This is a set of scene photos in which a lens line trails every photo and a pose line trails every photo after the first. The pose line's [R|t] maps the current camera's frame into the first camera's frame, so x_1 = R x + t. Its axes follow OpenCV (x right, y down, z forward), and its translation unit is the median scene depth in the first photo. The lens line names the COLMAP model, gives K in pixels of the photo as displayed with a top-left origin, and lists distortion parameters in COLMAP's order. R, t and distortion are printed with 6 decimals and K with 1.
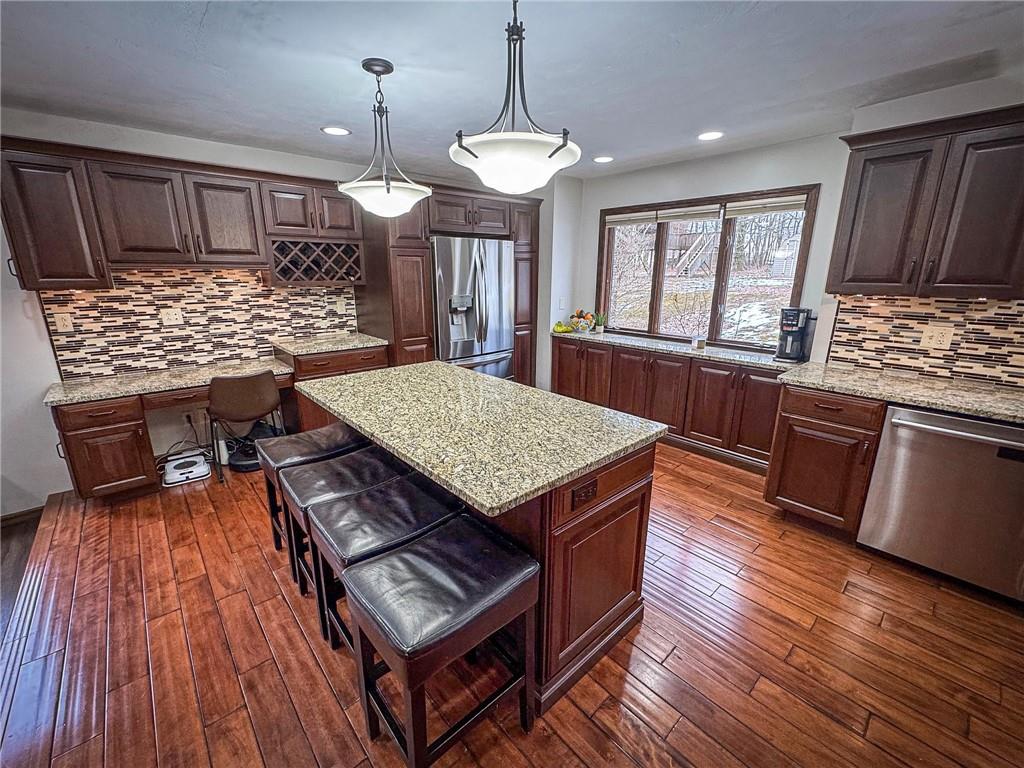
lens RADIAL K [[426.1, 0, 512.3], [0, 426.1, 383.1], [0, 0, 1]] dist [-0.001899, -0.000155]
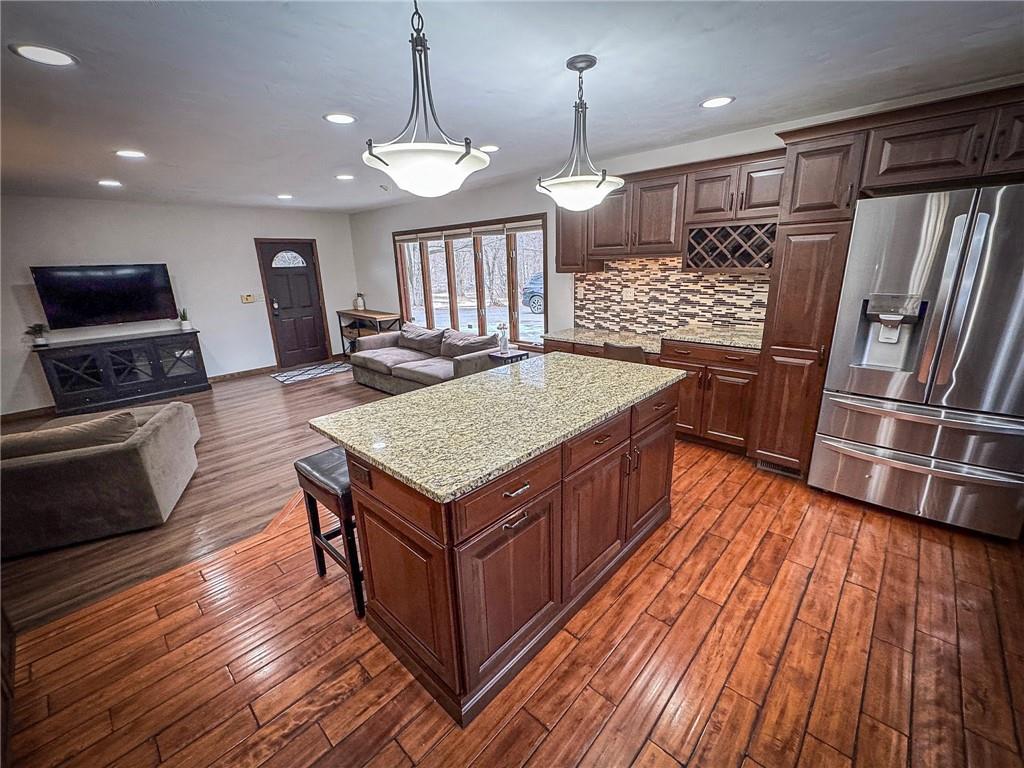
lens RADIAL K [[426.1, 0, 511.3], [0, 426.1, 383.8], [0, 0, 1]] dist [-0.001899, -0.000155]
pose [[0.081326, 0.272688, -0.958659, 0.488613], [-0.223062, 0.942427, 0.249148, -0.132803], [0.971406, 0.193578, 0.137470, 0.480522]]
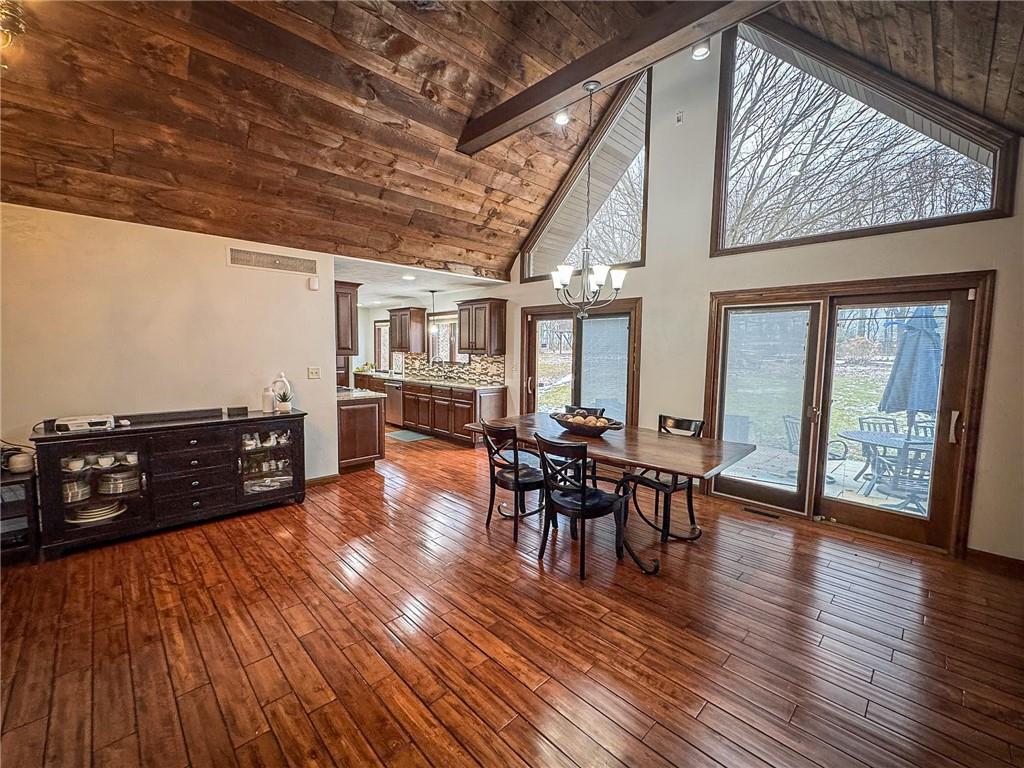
lens RADIAL K [[426.1, 0, 511.2], [0, 426.1, 387.1], [0, 0, 1]] dist [-0.001899, -0.000155]
pose [[0.999351, 0.005418, 0.035619, 1.143194], [0.000566, 0.986142, -0.165900, 0.453330], [-0.036024, 0.165812, 0.985499, -1.682390]]
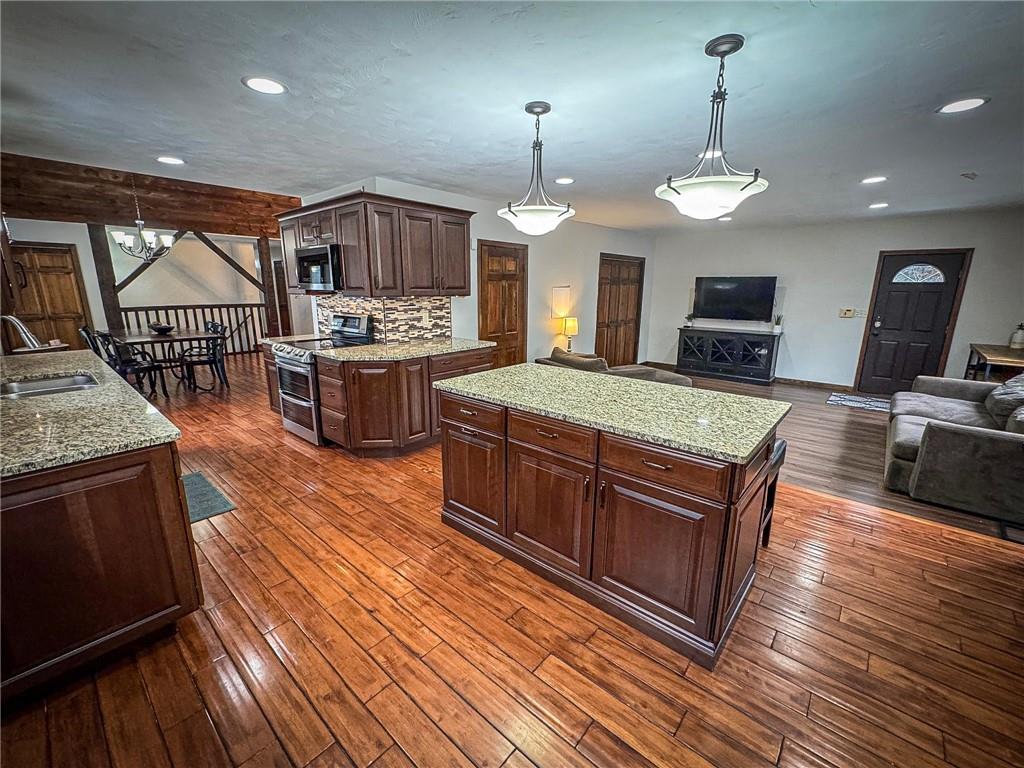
lens RADIAL K [[426.1, 0, 512.0], [0, 426.1, 382.3], [0, 0, 1]] dist [-0.001899, -0.000155]
pose [[-0.992922, 0.019448, -0.117168, 0.129125], [-0.037114, 0.886299, 0.461623, -0.296190], [0.112823, 0.462704, -0.879304, 1.154089]]
